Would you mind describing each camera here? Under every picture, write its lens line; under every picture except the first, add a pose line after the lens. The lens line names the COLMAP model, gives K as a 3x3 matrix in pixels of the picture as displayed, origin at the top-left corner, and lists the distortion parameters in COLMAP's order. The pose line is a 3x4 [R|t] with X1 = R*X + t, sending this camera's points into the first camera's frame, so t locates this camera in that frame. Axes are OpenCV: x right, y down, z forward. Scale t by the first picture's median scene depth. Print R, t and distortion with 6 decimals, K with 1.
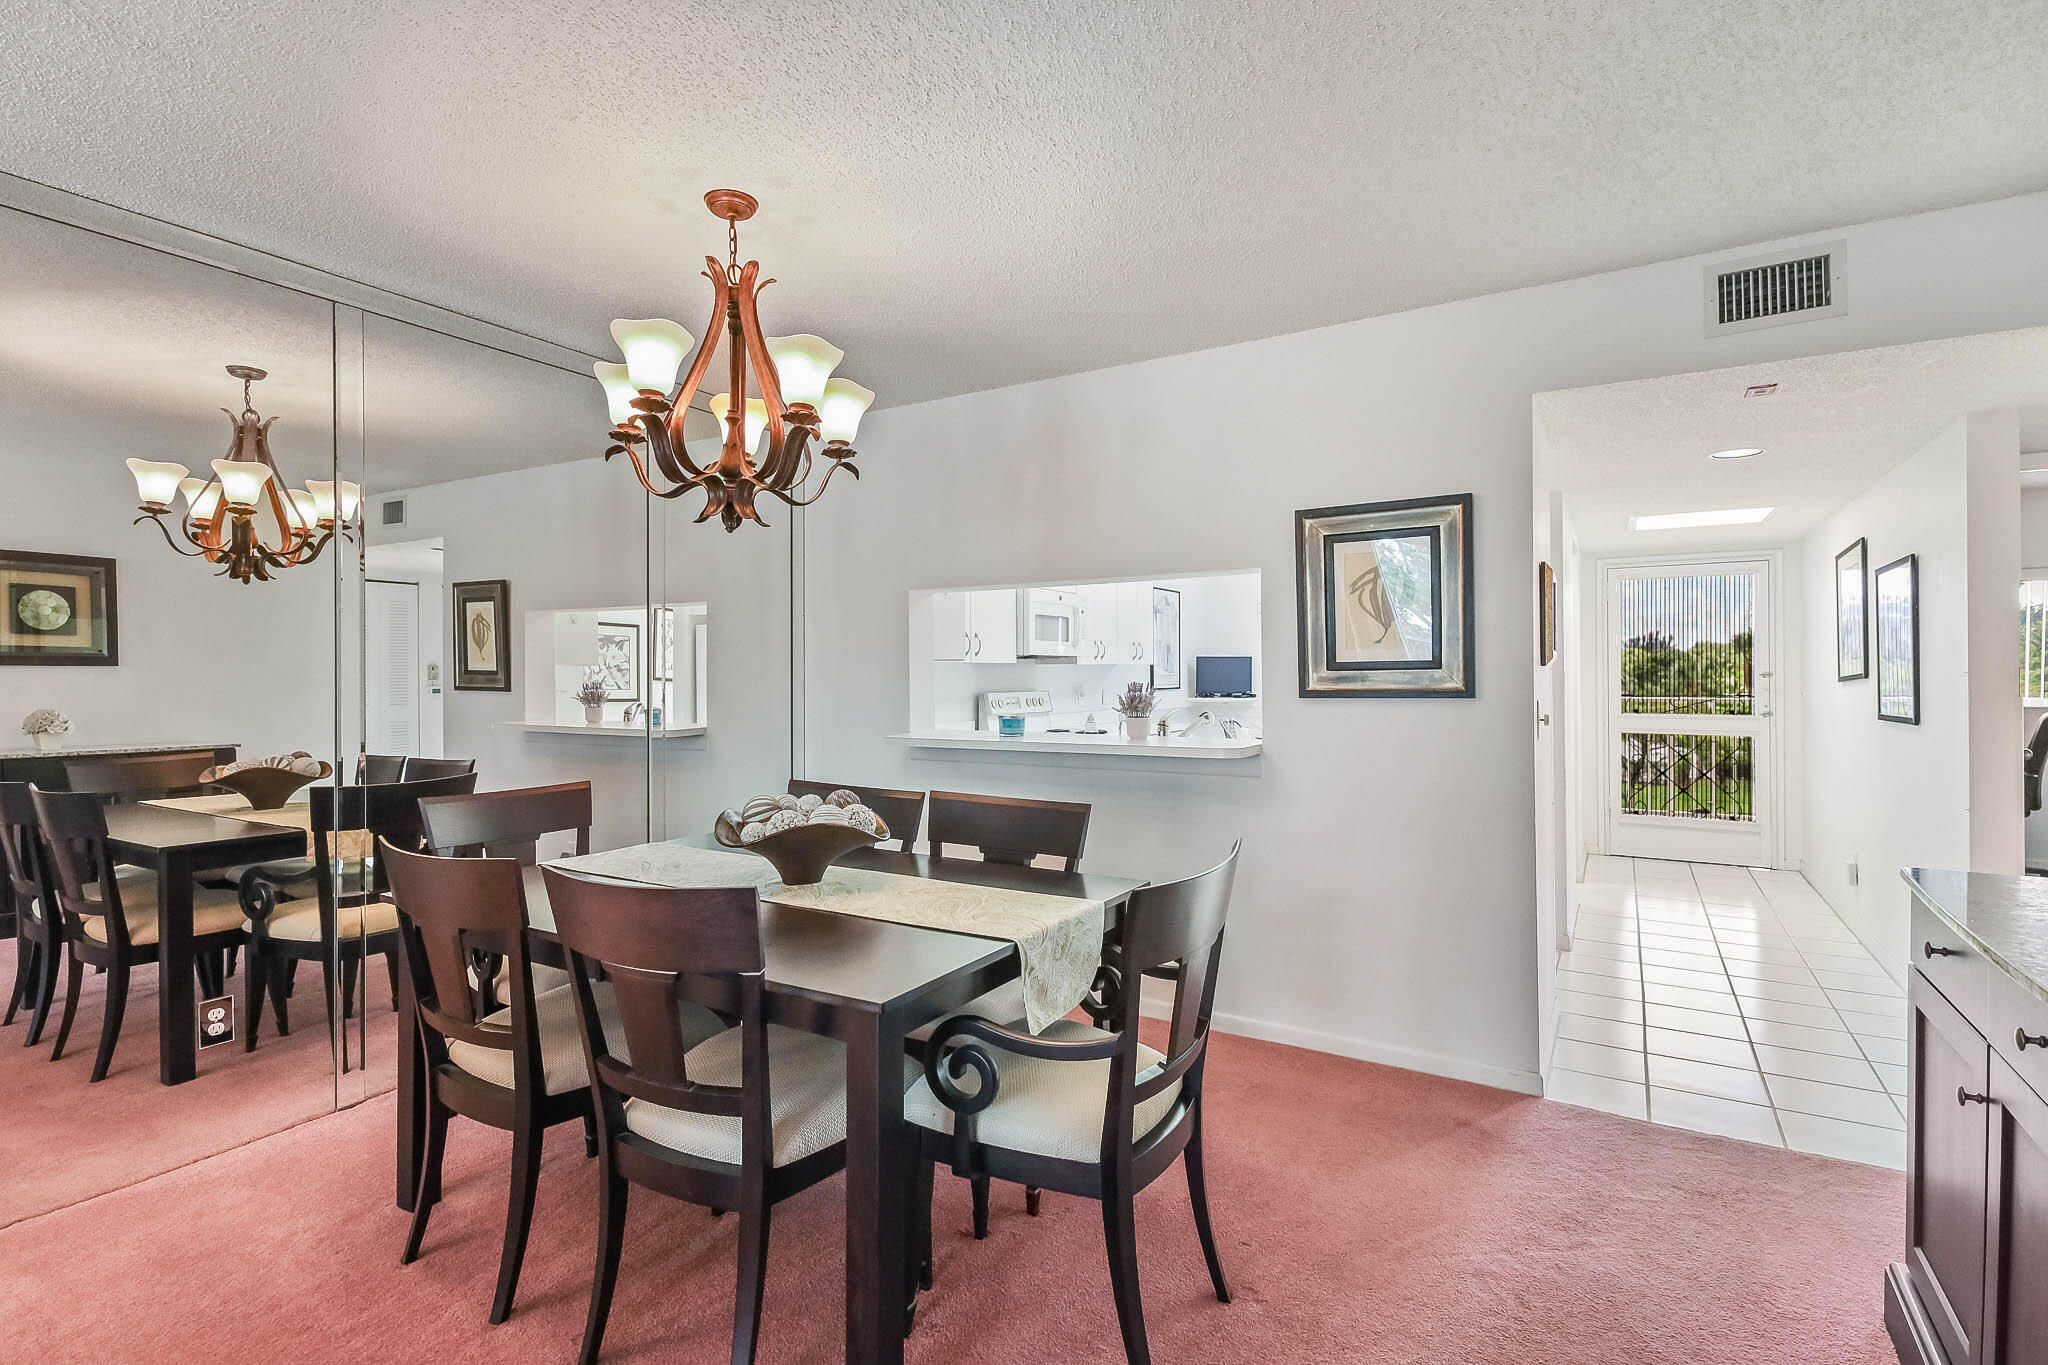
lens RADIAL K [[983.3, 0, 1002.0], [0, 983.3, 666.5], [0, 0, 1]] dist [0.005500, -0.000254]
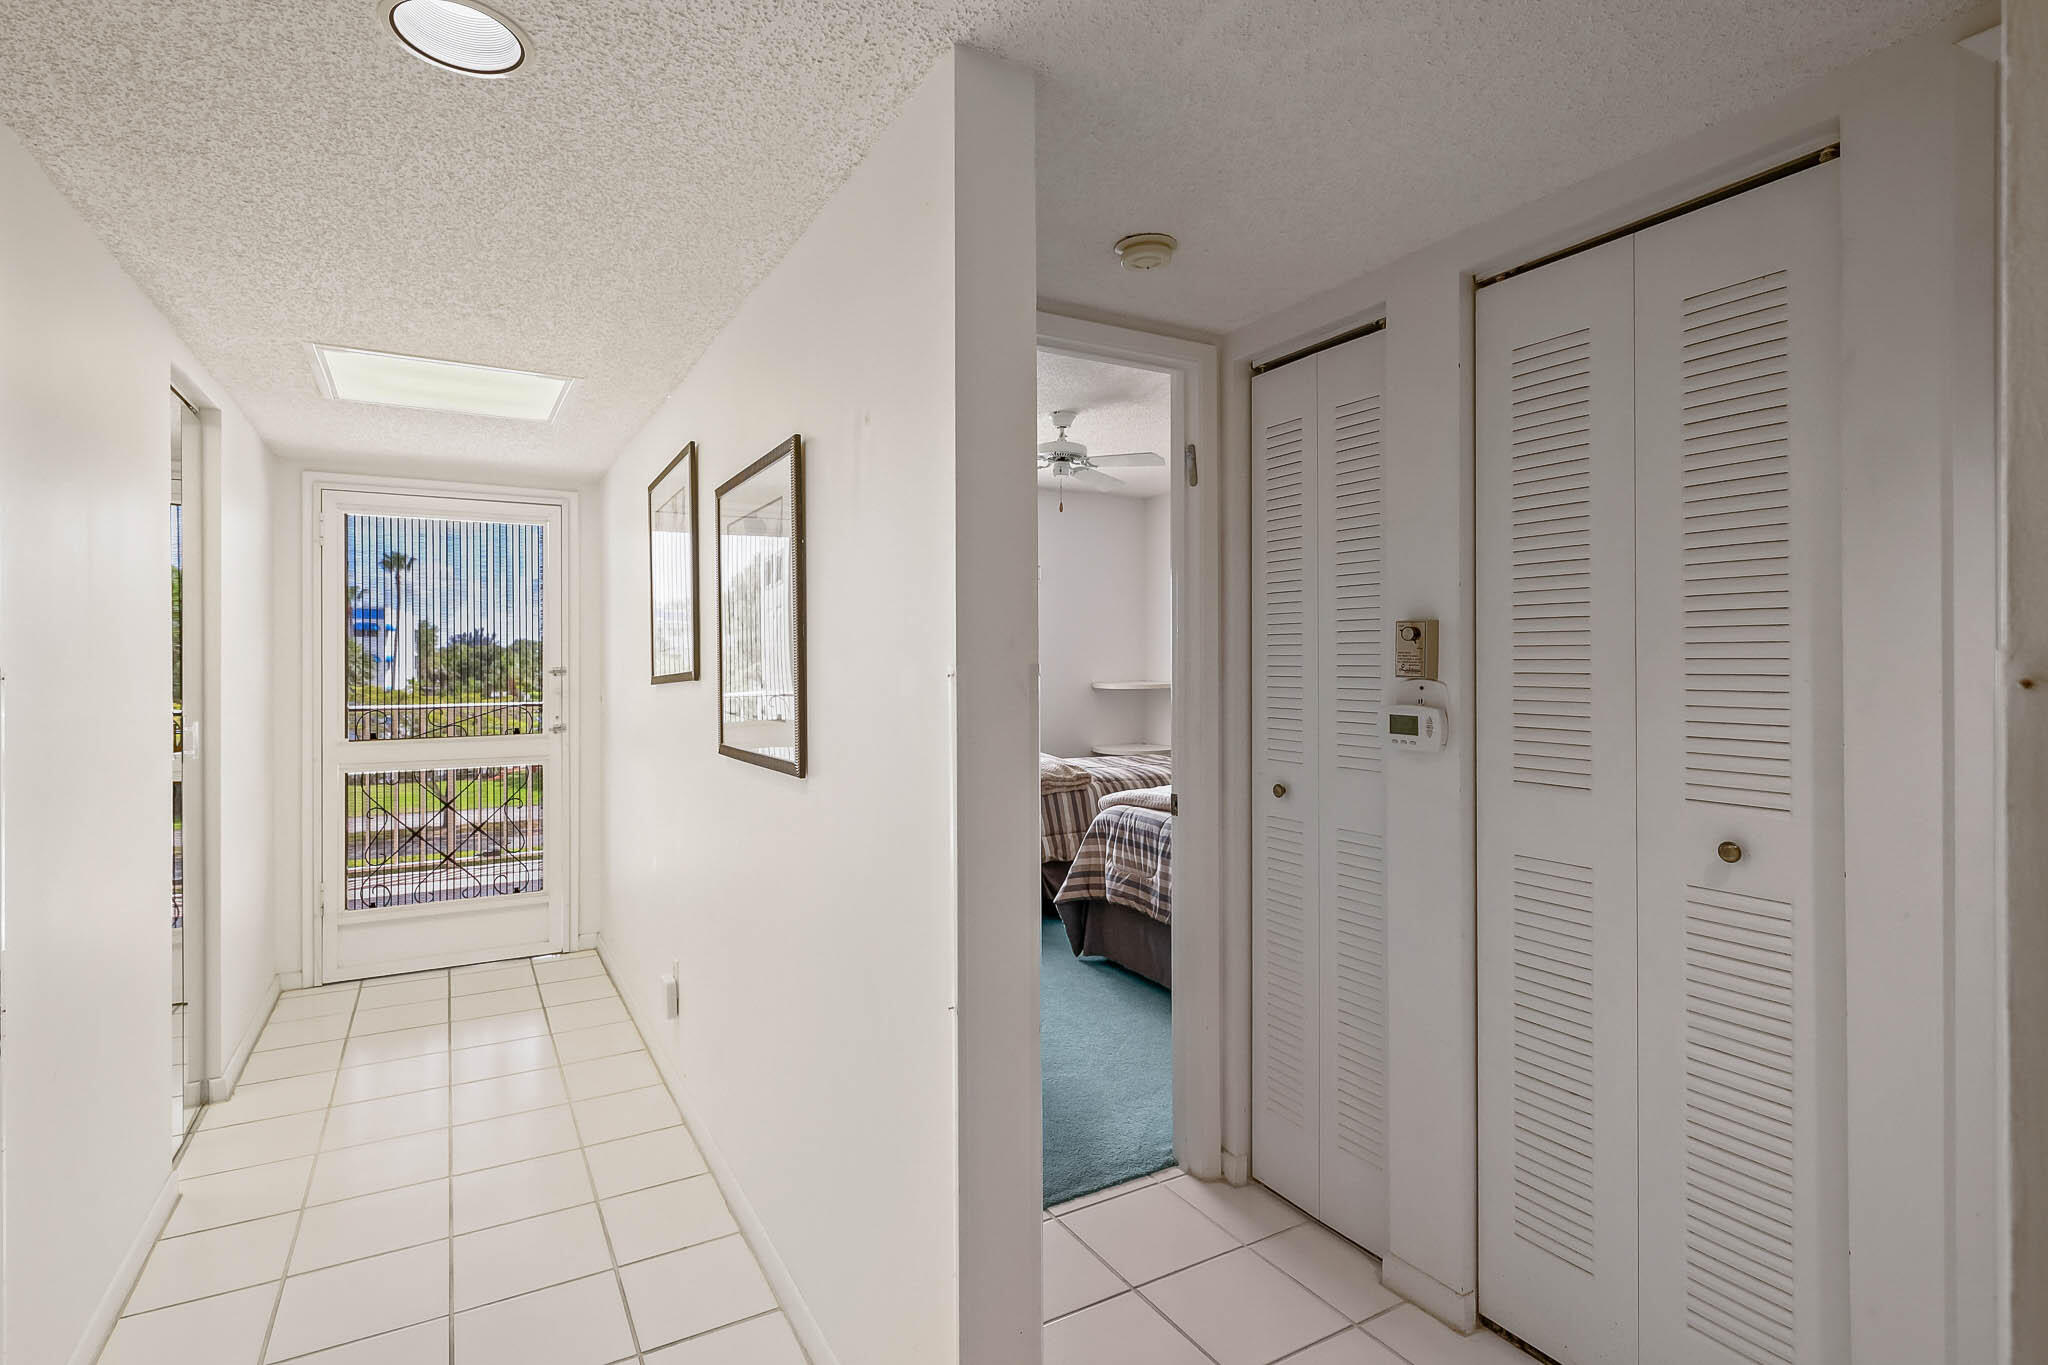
lens RADIAL K [[983.3, 0, 1002.0], [0, 983.3, 666.5], [0, 0, 1]] dist [0.005500, -0.000254]
pose [[0.476848, -0.000330, 0.878986, 0.438590], [-0.004671, 0.999985, 0.002909, 0.001317], [-0.878973, -0.005493, 0.476839, 0.550222]]
